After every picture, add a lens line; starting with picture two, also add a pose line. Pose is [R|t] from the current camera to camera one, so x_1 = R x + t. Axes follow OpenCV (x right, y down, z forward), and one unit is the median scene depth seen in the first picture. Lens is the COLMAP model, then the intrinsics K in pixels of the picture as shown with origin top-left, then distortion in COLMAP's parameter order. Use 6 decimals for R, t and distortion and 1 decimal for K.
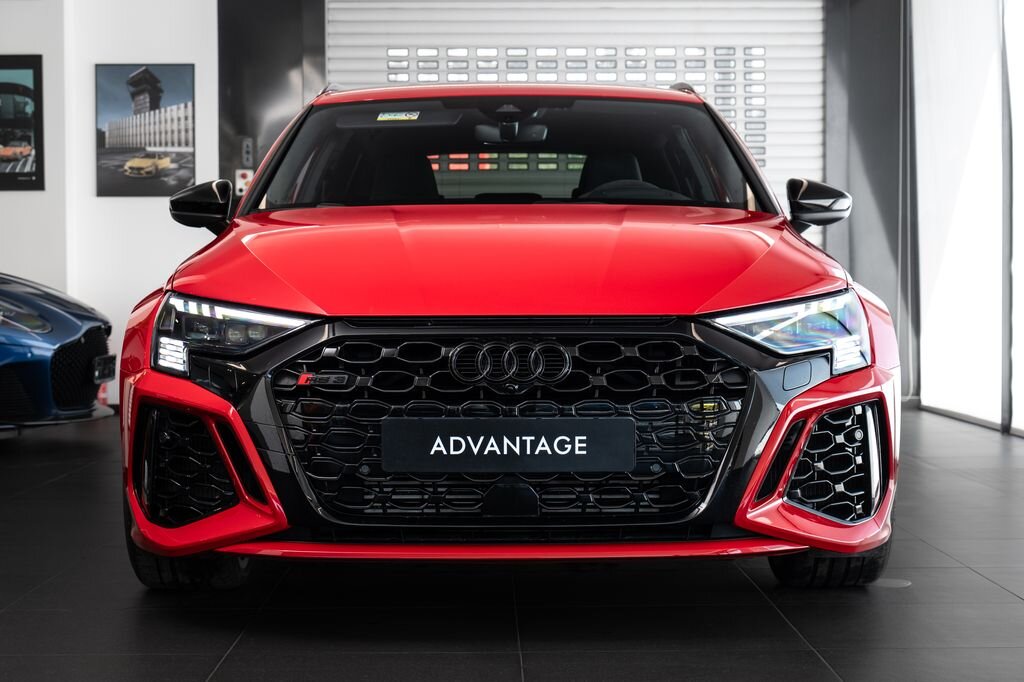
lens RADIAL K [[1862.1, 0, 539.3], [0, 1862.1, 371.9], [0, 0, 1]] dist [-0.033855, 0.000000]
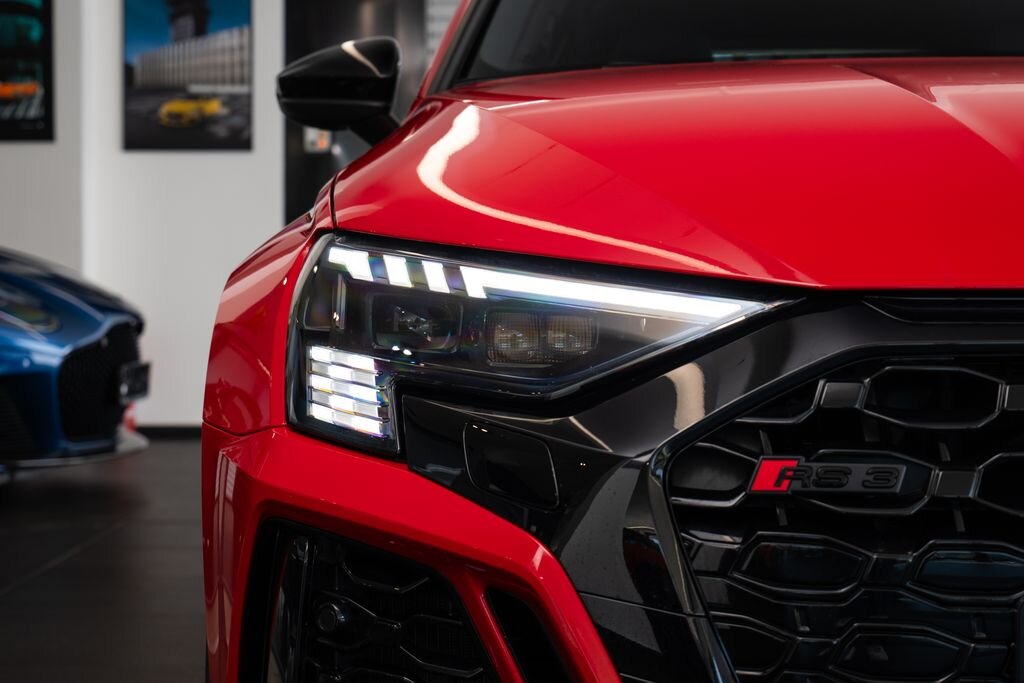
lens RADIAL K [[1862.1, 0, 508.8], [0, 1862.1, 341.6], [0, 0, 1]] dist [-0.033855, 0.000000]
pose [[0.999688, 0.003945, -0.024666, -0.154846], [-0.004328, 0.999871, -0.015499, -0.013975], [0.024601, 0.015601, 0.999576, 0.618520]]
